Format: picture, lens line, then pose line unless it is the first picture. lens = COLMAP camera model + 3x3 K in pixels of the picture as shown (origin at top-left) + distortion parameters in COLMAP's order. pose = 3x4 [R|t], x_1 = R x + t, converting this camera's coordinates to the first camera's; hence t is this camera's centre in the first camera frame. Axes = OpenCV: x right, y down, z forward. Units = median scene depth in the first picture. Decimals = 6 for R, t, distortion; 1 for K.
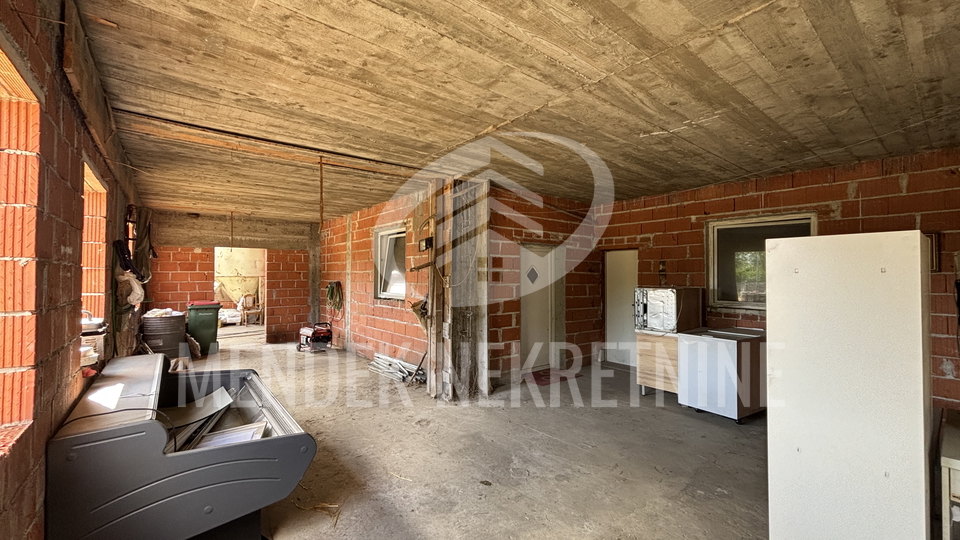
lens RADIAL K [[386.2, 0, 480.0], [0, 386.2, 270.0], [0, 0, 1]] dist [0.001309, -0.000184]
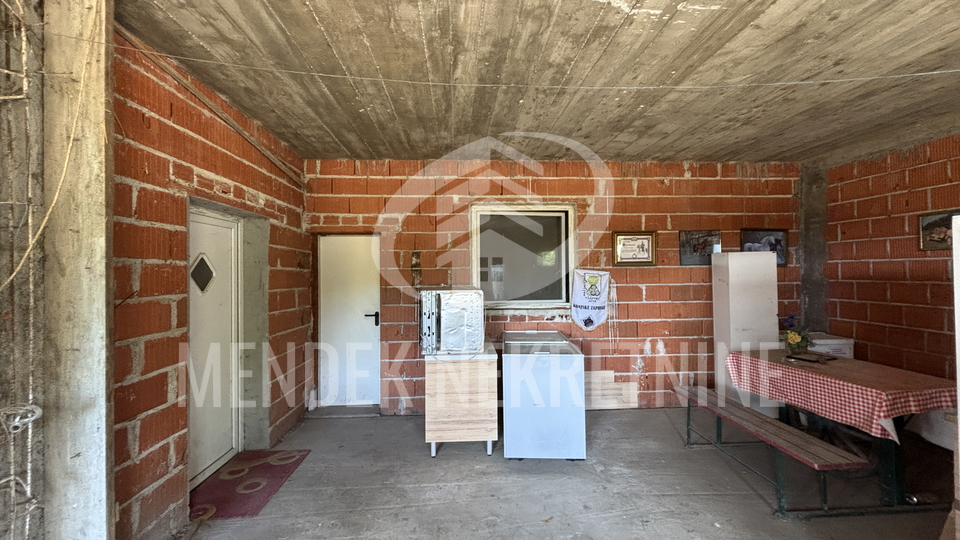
lens RADIAL K [[386.2, 0, 480.0], [0, 386.2, 270.0], [0, 0, 1]] dist [0.001309, -0.000184]
pose [[0.581033, -0.004816, 0.813866, -0.059333], [0.001875, 0.999988, 0.004579, 0.008605], [-0.813878, -0.001134, 0.581034, 0.552257]]
